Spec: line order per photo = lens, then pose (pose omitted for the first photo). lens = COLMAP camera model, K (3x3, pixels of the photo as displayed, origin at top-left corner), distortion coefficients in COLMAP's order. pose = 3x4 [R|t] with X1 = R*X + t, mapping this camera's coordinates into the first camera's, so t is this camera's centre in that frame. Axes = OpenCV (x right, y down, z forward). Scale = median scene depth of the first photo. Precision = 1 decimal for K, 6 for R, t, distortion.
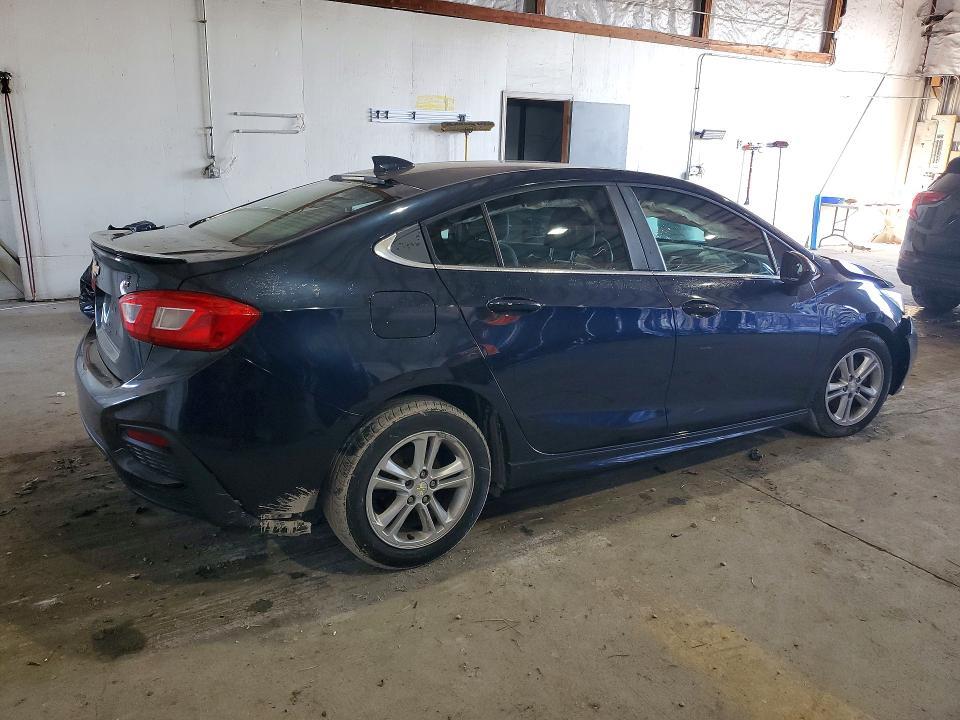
lens RADIAL K [[740.3, 0, 475.6], [0, 740.3, 359.8], [0, 0, 1]] dist [0.020713, 0.002285]
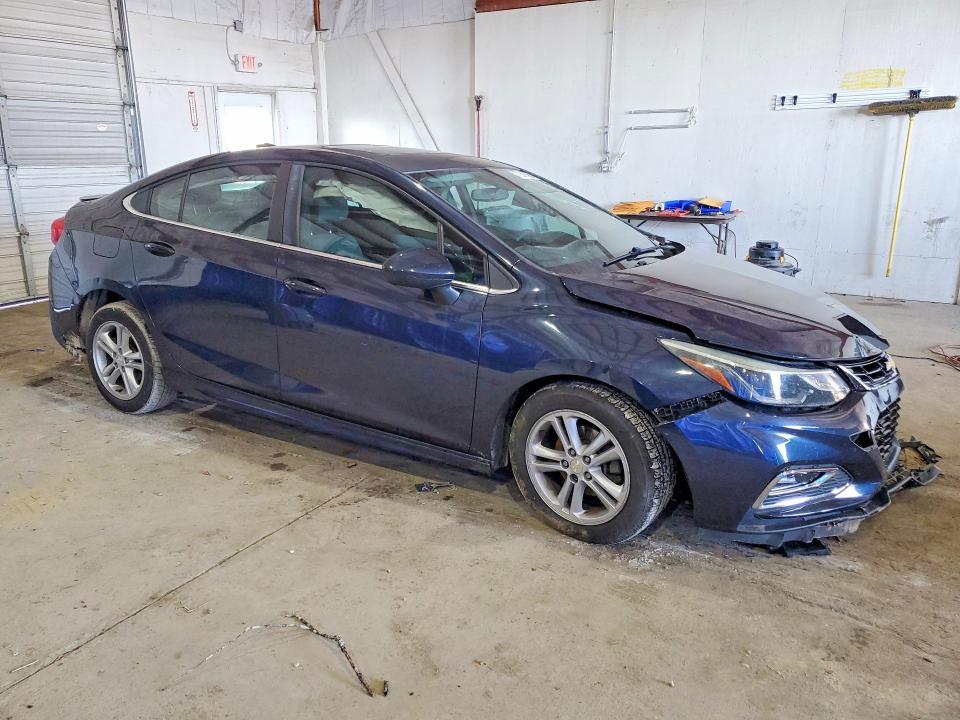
lens RADIAL K [[740.3, 0, 472.6], [0, 740.3, 352.4], [0, 0, 1]] dist [0.020713, 0.002285]
pose [[0.449252, 0.213743, -0.867460, 0.620994], [-0.226719, 0.966450, 0.120718, -0.075732], [0.864159, 0.142437, 0.482639, 0.346366]]
